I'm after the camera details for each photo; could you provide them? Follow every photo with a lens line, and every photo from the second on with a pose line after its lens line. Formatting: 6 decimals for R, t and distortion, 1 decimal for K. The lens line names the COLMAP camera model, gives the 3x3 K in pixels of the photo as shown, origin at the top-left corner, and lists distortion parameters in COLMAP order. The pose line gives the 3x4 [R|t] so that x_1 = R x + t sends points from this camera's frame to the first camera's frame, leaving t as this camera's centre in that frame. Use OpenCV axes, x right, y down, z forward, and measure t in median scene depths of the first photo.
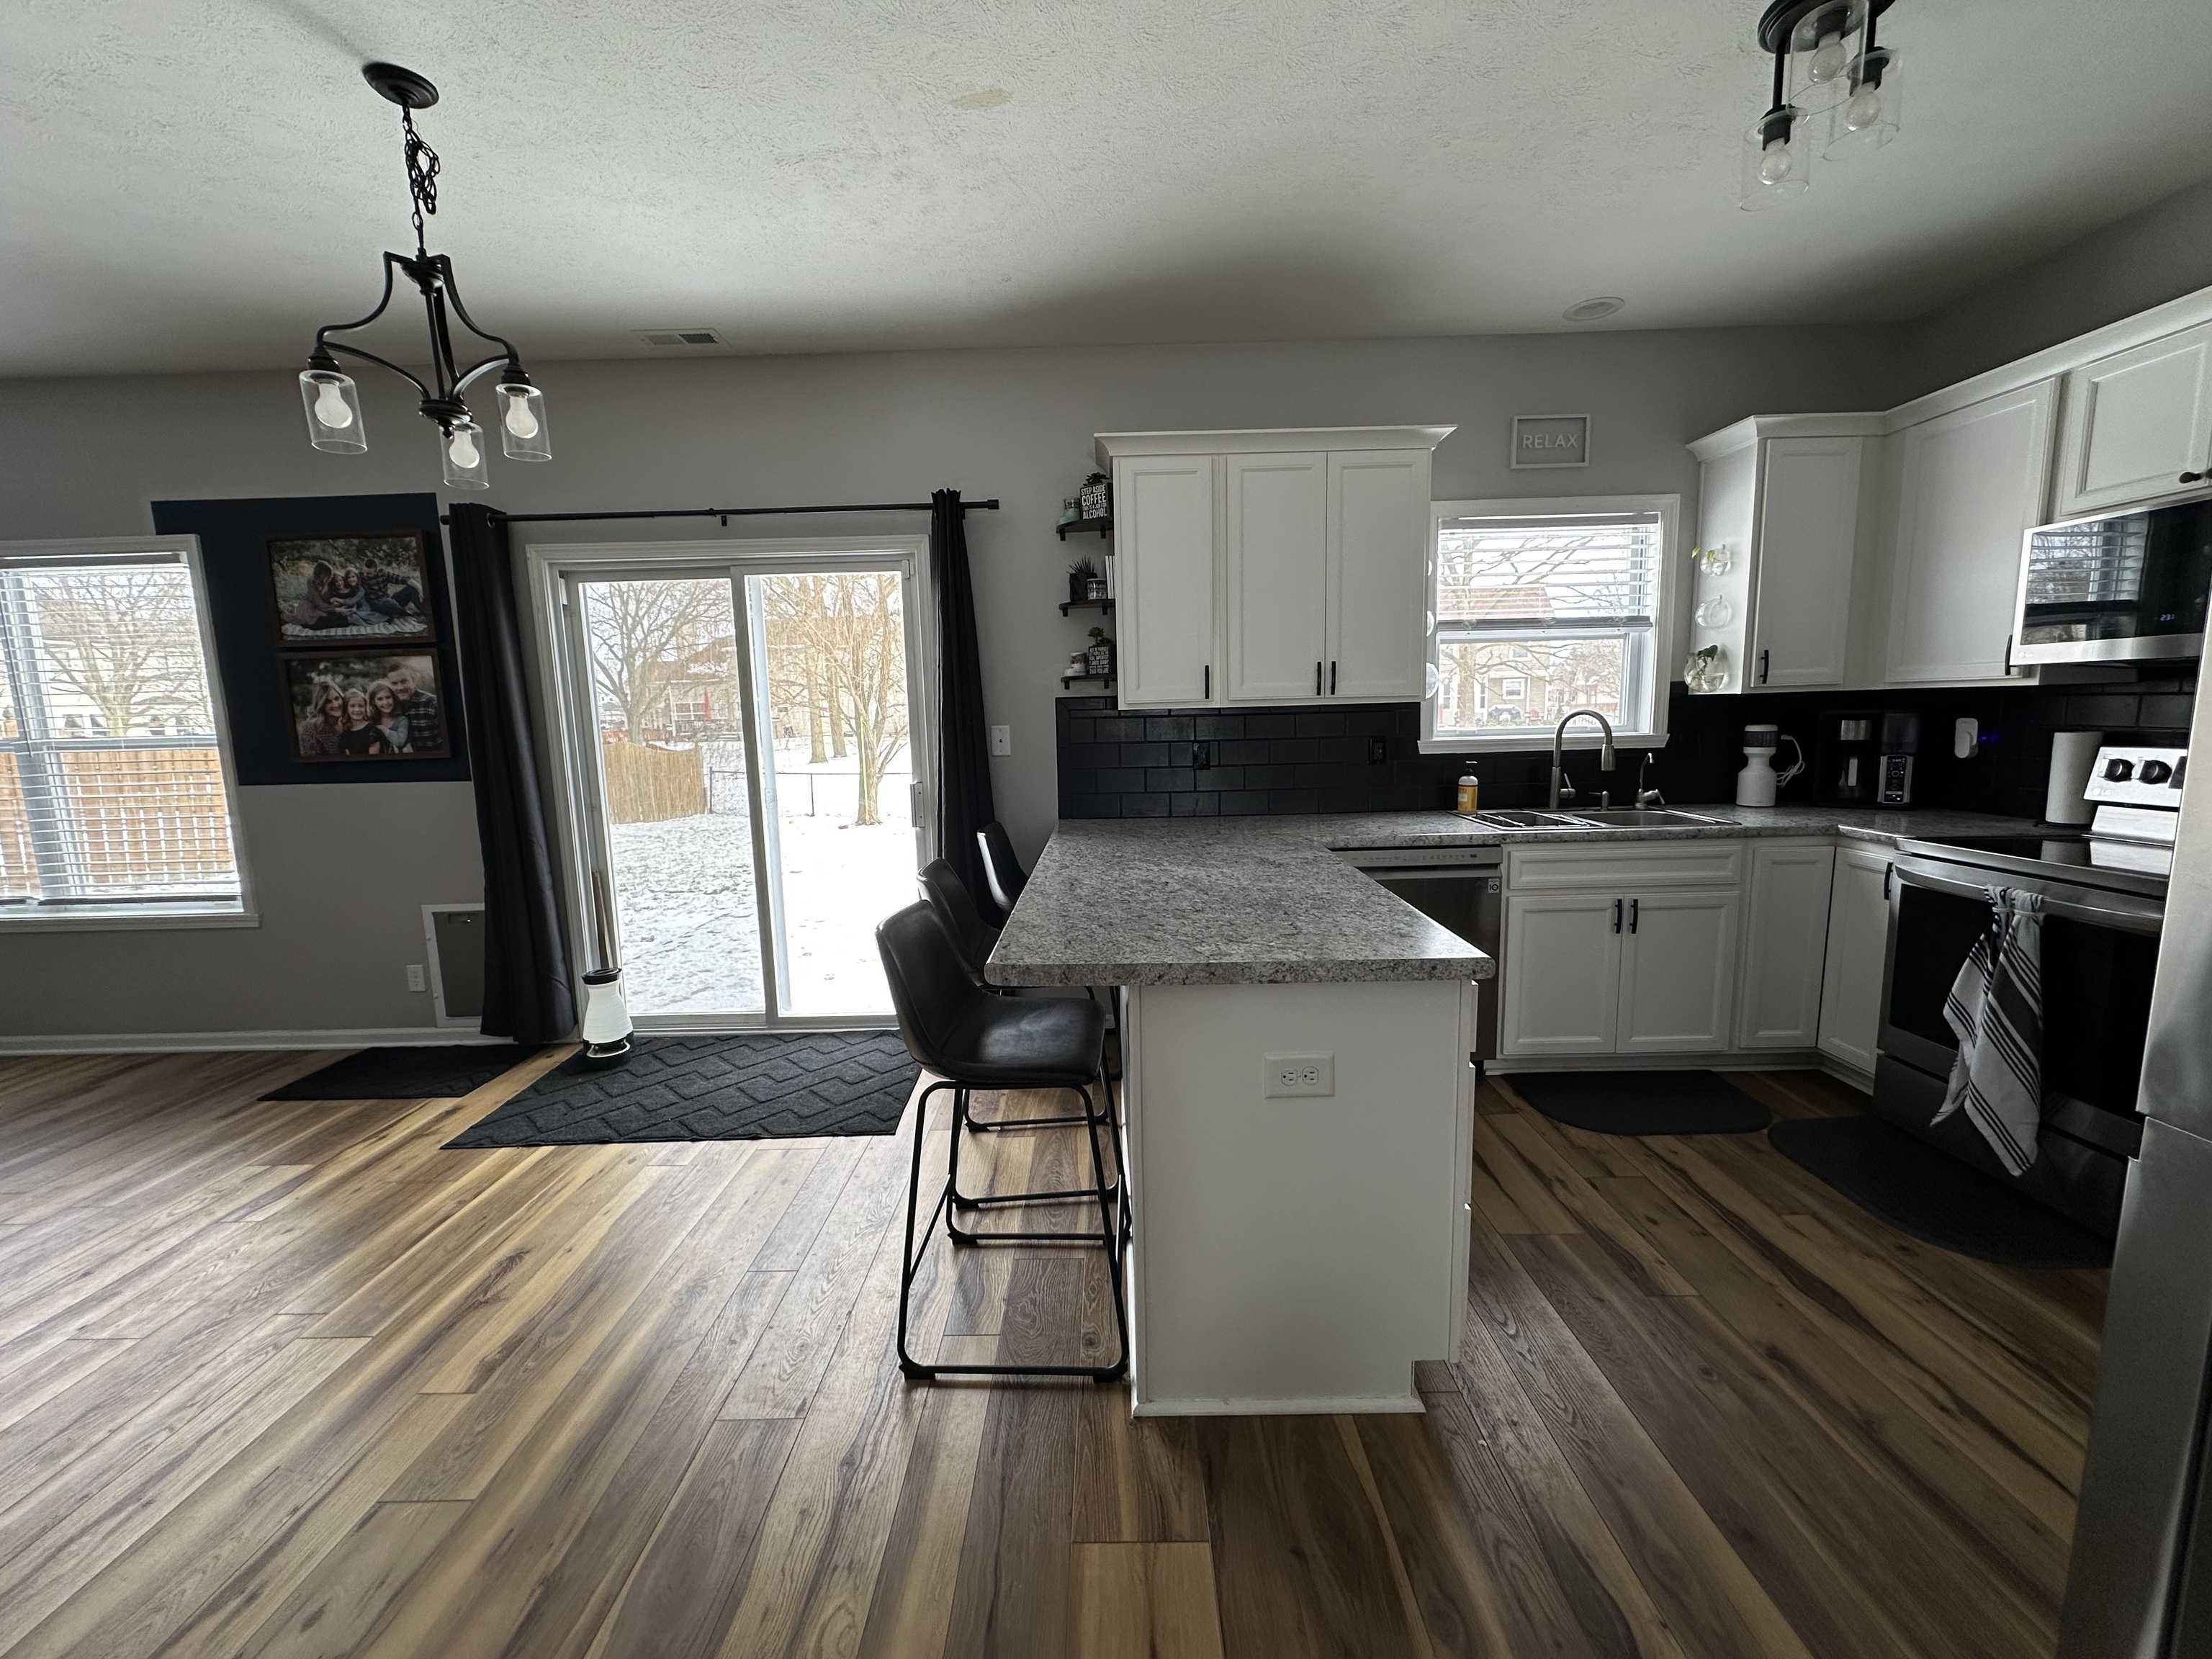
lens RADIAL K [[881.0, 0, 1102.9], [0, 881.0, 829.4], [0, 0, 1]] dist [-0.001190, 0.000122]
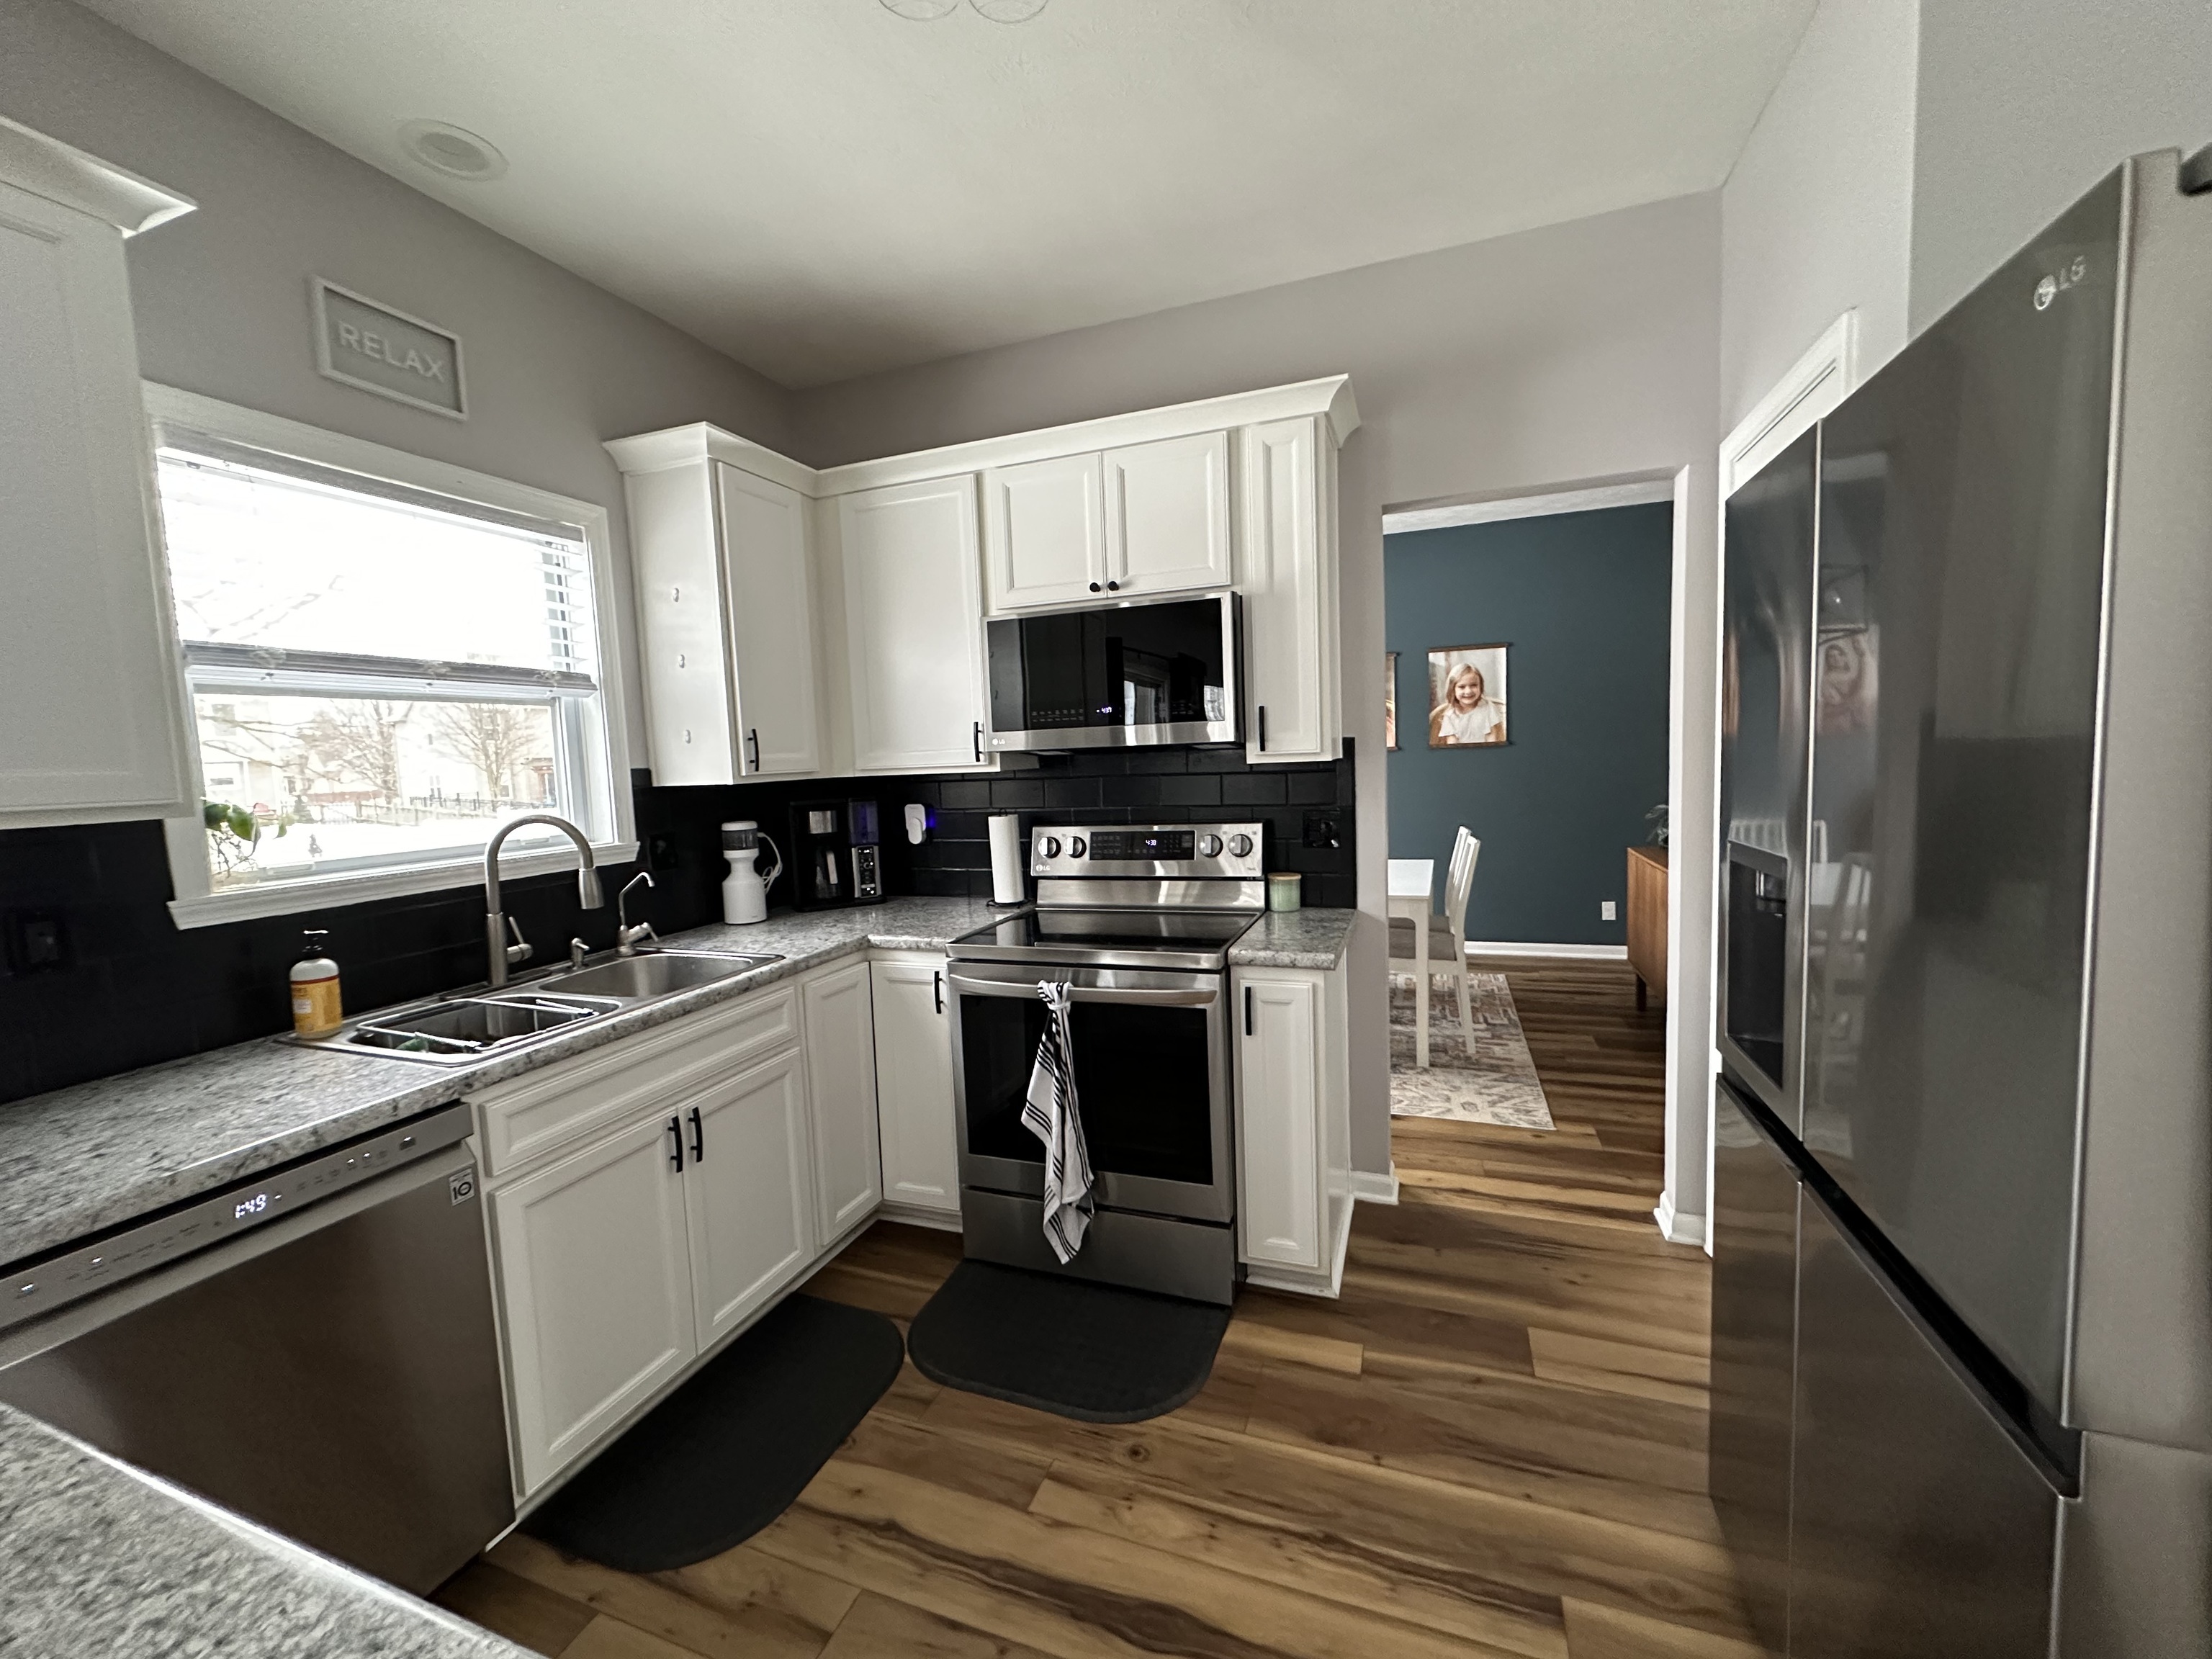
lens RADIAL K [[881.0, 0, 1102.9], [0, 881.0, 829.4], [0, 0, 1]] dist [-0.001190, 0.000122]
pose [[0.341273, -0.066715, 0.937594, 0.104820], [0.156127, 0.987645, 0.013448, -0.069091], [-0.926907, 0.141795, 0.347473, 0.406230]]
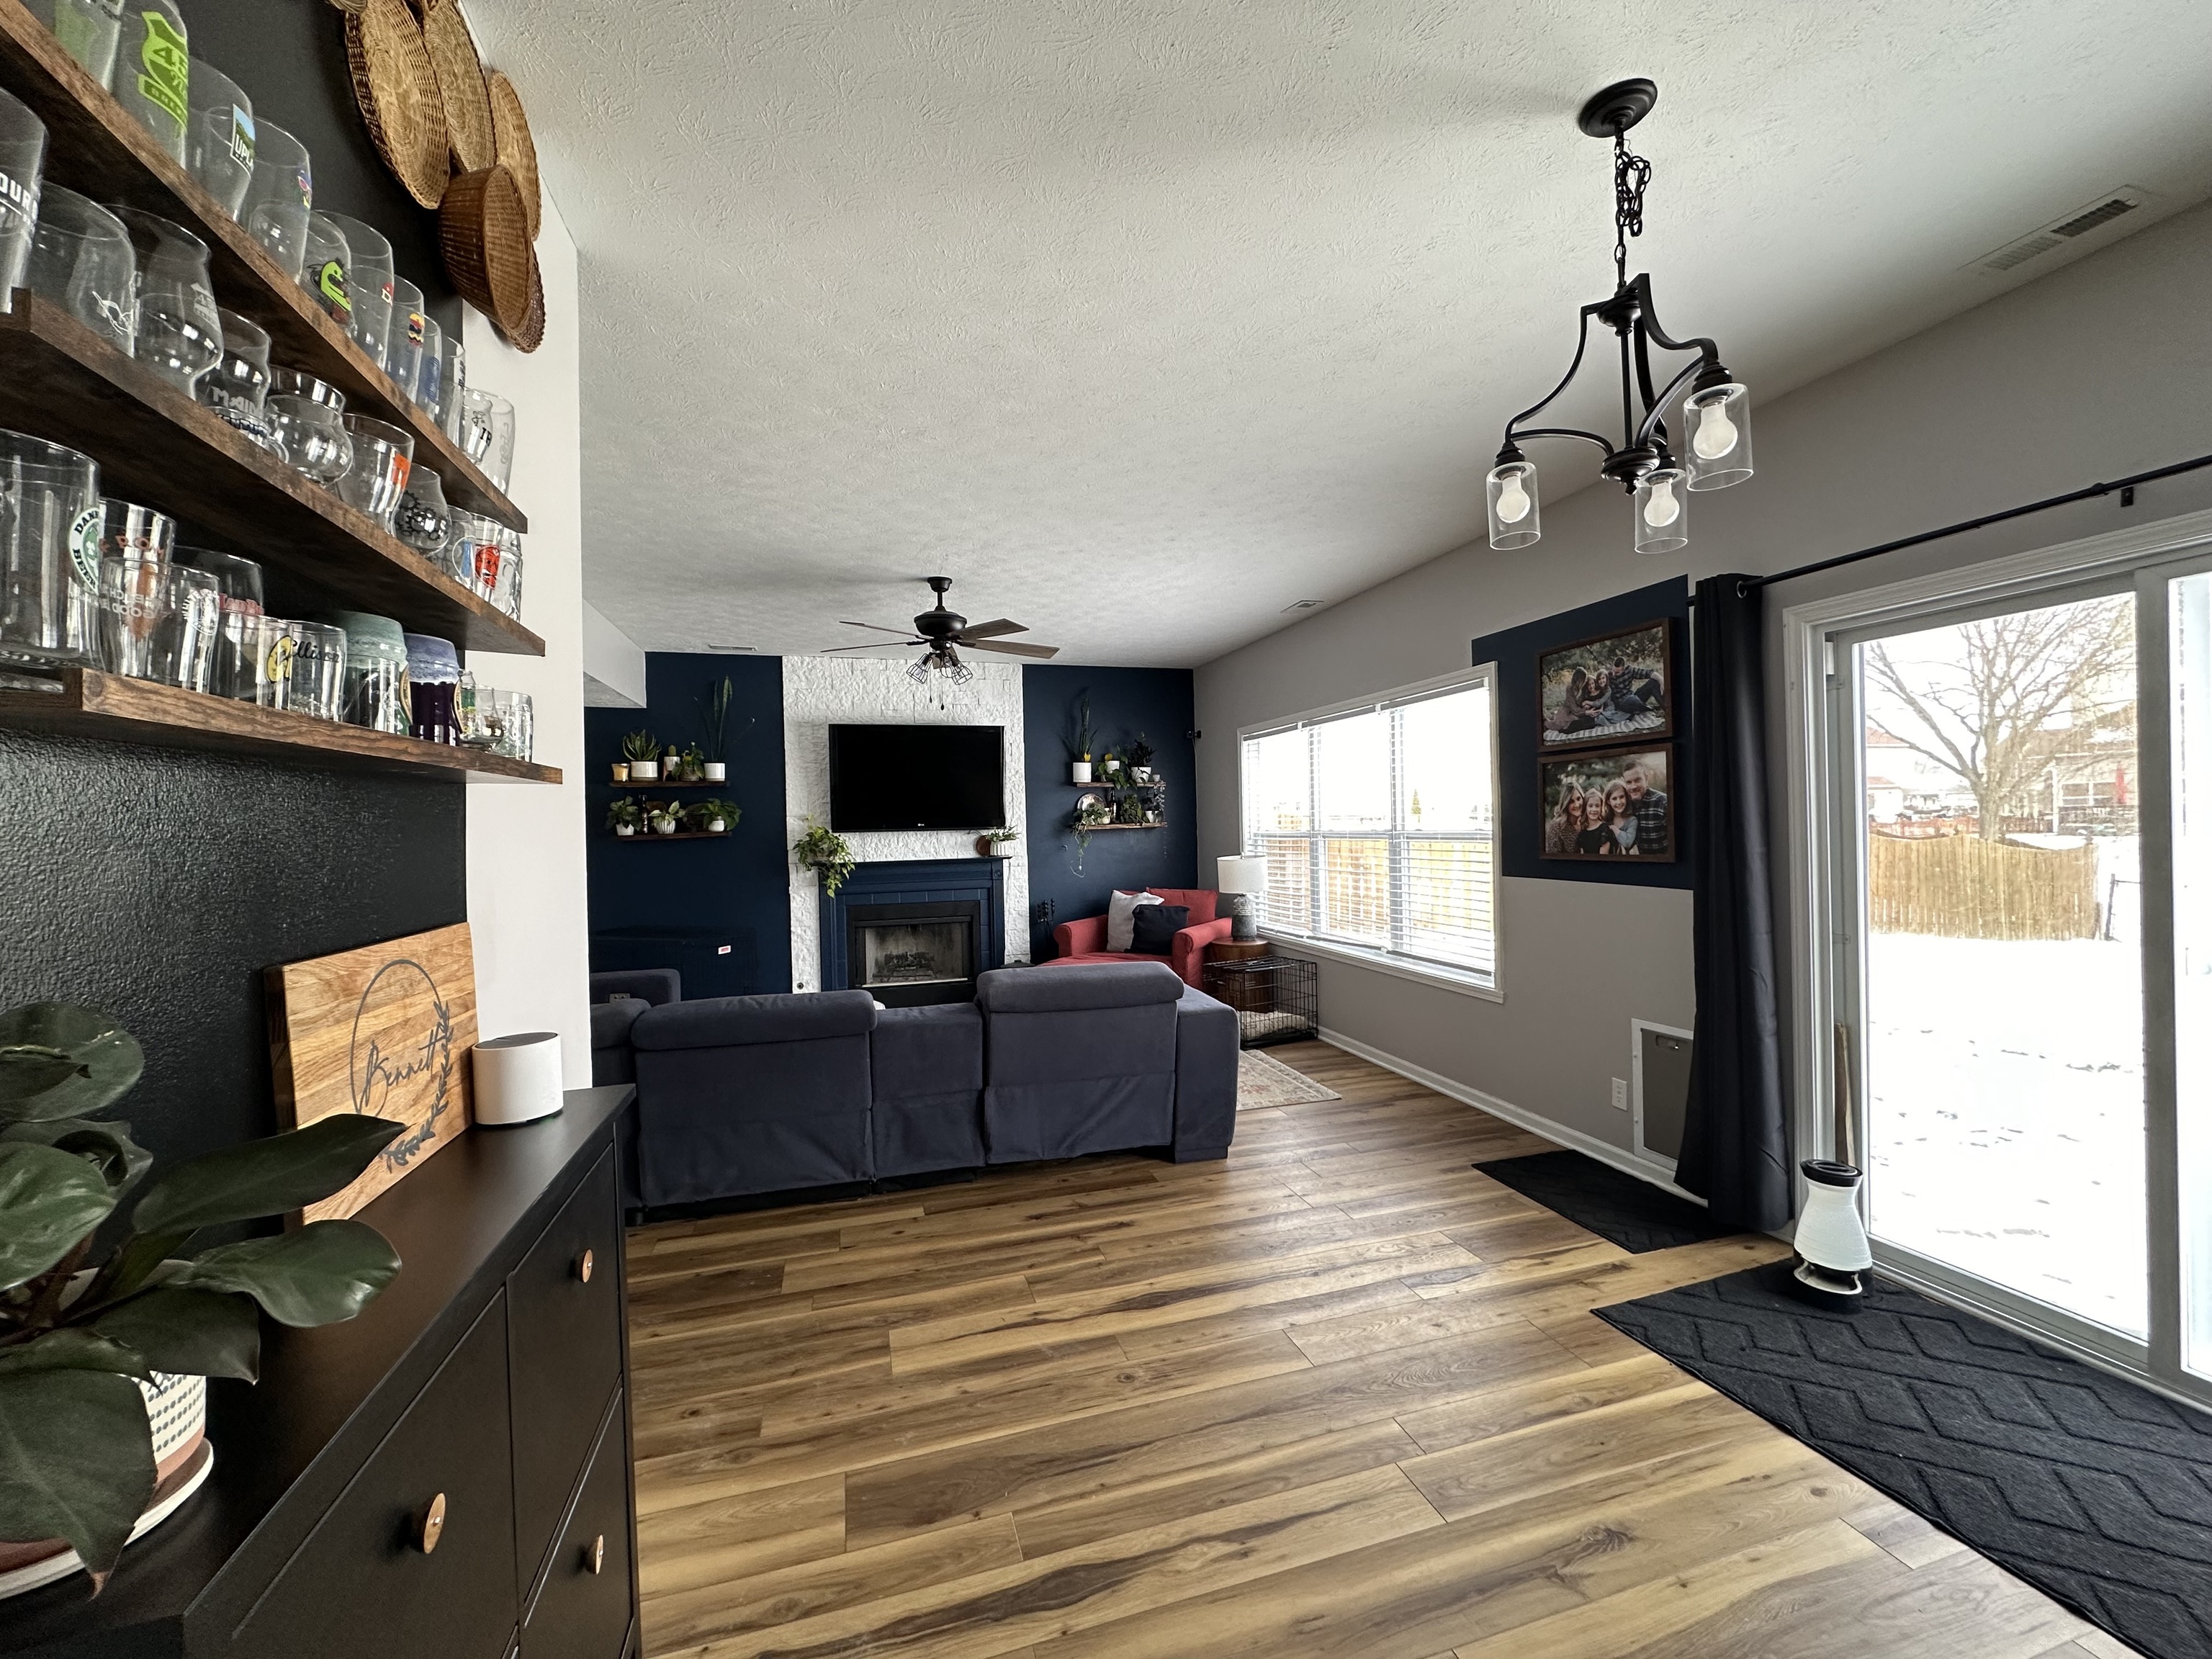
lens RADIAL K [[881.0, 0, 1102.9], [0, 881.0, 829.4], [0, 0, 1]] dist [-0.001190, 0.000122]
pose [[0.289347, 0.022293, -0.956965, -0.053470], [-0.114894, 0.993310, -0.011599, -0.038971], [0.950304, 0.113305, 0.289972, 0.188604]]
